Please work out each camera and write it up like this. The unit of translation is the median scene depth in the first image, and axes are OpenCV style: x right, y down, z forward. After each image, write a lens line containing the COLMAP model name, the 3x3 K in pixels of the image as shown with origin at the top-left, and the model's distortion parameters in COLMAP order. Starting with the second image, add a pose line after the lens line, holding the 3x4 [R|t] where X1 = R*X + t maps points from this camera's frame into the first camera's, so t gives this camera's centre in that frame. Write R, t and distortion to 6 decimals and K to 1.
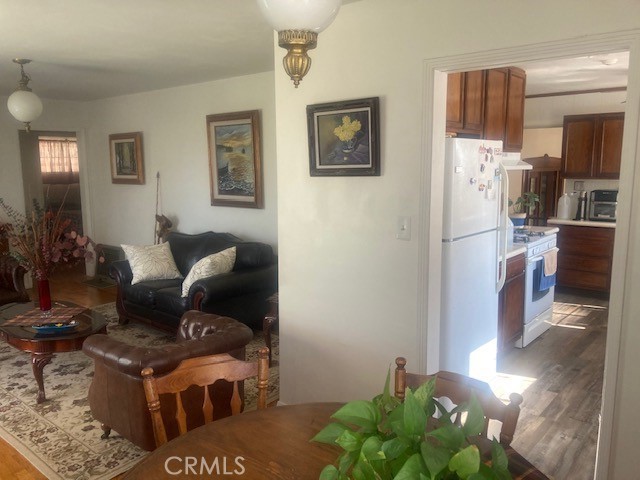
lens RADIAL K [[517.5, 0, 313.9], [0, 517.5, 241.4], [0, 0, 1]] dist [0.025097, -0.002077]
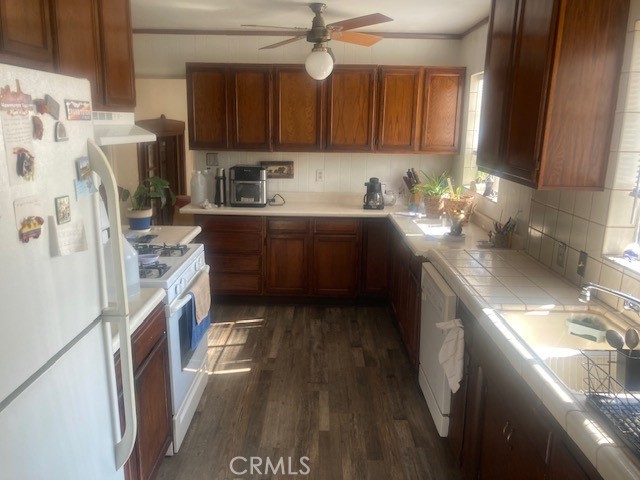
lens RADIAL K [[534.5, 0, 313.6], [0, 534.5, 244.4], [0, 0, 1]] dist [0.064353, -0.081487]
pose [[0.769414, -0.118202, 0.627718, 0.121536], [0.071469, 0.992489, 0.099288, -0.055003], [-0.634739, -0.031531, 0.772083, 0.316127]]
